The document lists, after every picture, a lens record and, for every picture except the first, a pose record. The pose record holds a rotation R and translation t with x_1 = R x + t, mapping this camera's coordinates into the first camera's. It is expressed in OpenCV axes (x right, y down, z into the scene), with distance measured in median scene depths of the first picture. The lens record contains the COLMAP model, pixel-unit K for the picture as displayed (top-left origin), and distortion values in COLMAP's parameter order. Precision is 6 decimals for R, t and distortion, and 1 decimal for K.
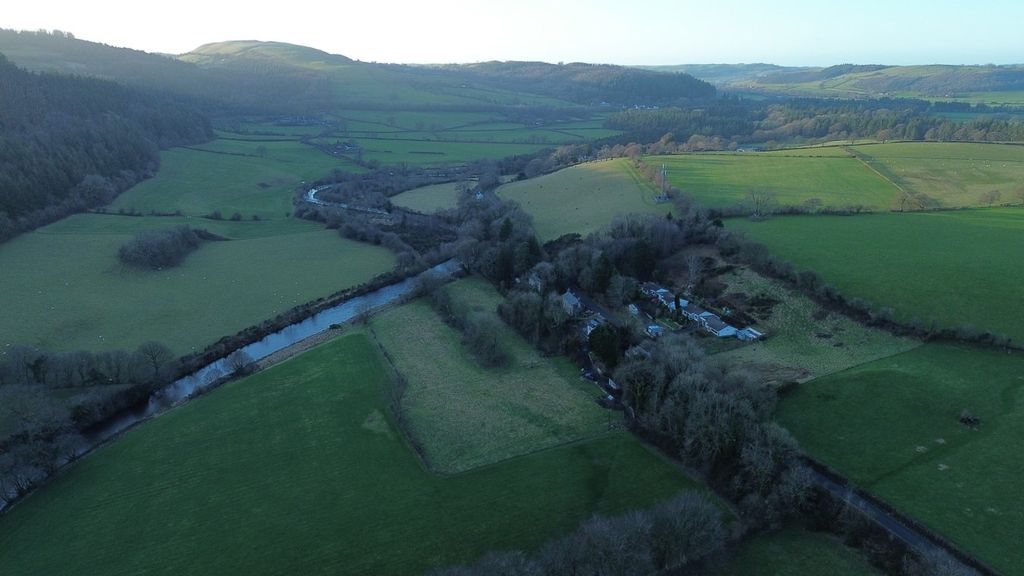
lens RADIAL K [[706.4, 0, 512.0], [0, 706.4, 288.0], [0, 0, 1]] dist [0.069967, -0.071436]
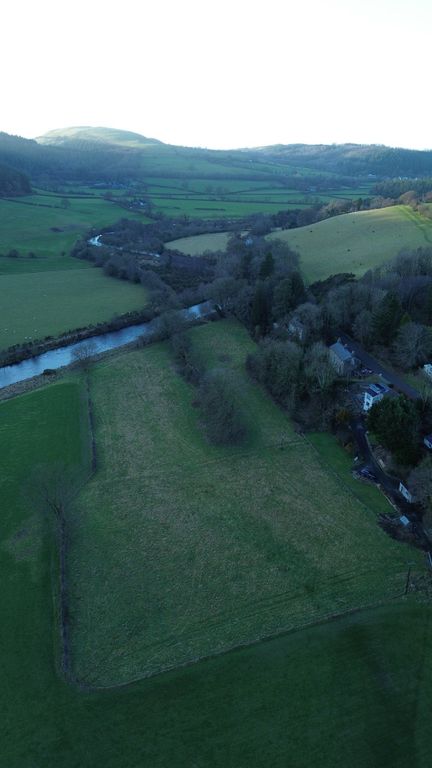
lens RADIAL K [[529.8, 0, 216.0], [0, 529.8, 384.0], [0, 0, 1]] dist [0.069967, -0.071436]
pose [[0.991140, 0.053651, -0.121506, 0.019352], [-0.041407, 0.994009, 0.101146, -0.002866], [0.126205, -0.095219, 0.987424, 0.385180]]
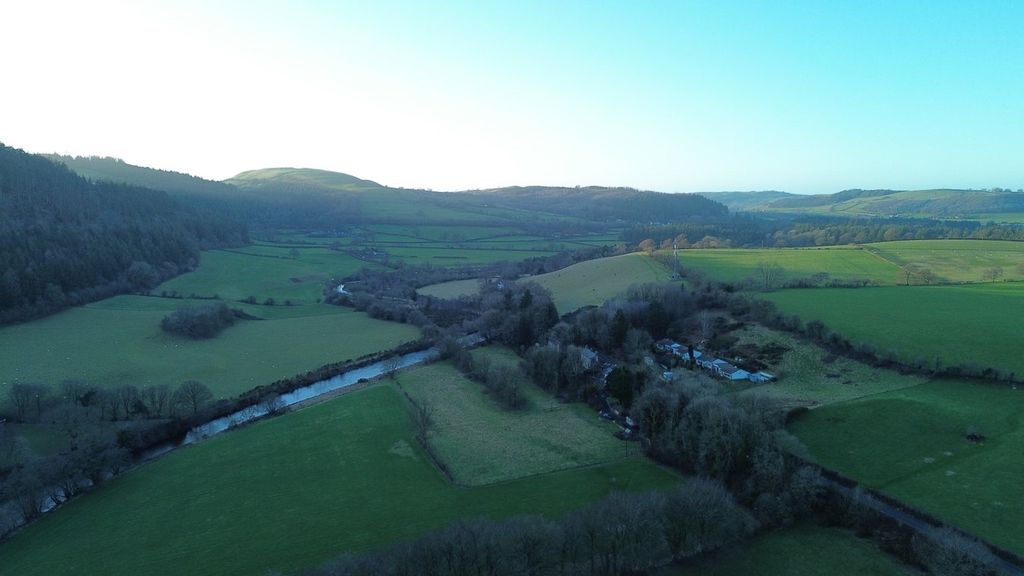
lens RADIAL K [[706.4, 0, 512.0], [0, 706.4, 288.0], [0, 0, 1]] dist [0.069967, -0.071436]
pose [[0.999626, 0.001652, -0.027308, -0.001226], [-0.006362, 0.984848, -0.173303, 0.094027], [0.026608, 0.173412, 0.984490, -0.043977]]
